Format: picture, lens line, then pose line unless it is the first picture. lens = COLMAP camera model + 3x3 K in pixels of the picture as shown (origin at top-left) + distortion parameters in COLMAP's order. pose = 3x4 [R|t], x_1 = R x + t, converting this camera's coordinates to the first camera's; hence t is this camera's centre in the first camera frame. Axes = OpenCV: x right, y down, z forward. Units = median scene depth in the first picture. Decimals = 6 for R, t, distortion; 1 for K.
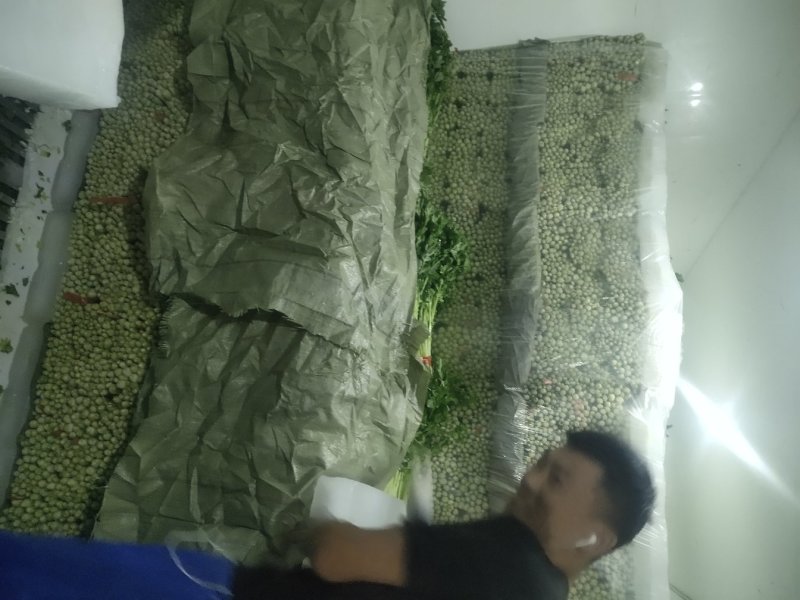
lens RADIAL K [[559.3, 0, 391.1], [0, 559.3, 305.1], [0, 0, 1]] dist [-0.036729, 0.048147]
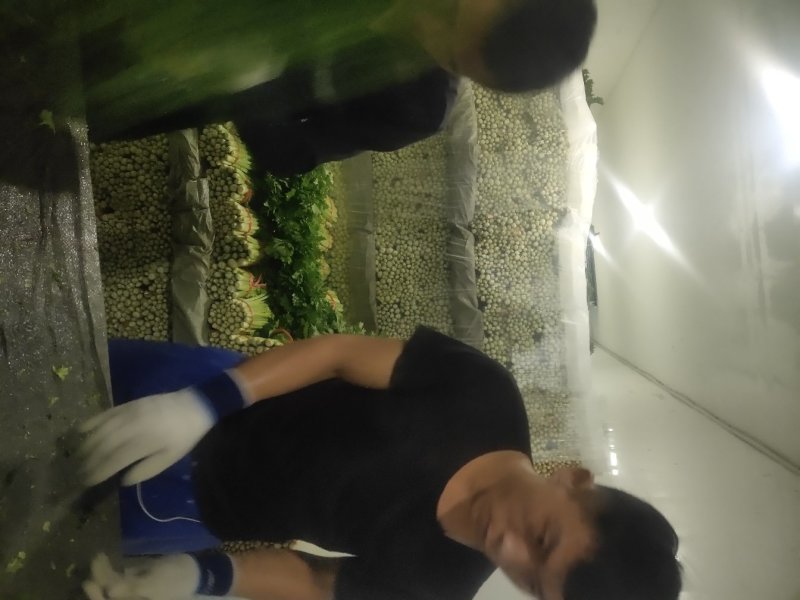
lens RADIAL K [[559.3, 0, 383.5], [0, 559.3, 280.5], [0, 0, 1]] dist [-0.036729, 0.048147]
pose [[0.987746, -0.149882, 0.043512, -0.019760], [0.133546, 0.955961, 0.261348, -0.075320], [-0.080768, -0.252335, 0.964263, -0.177855]]
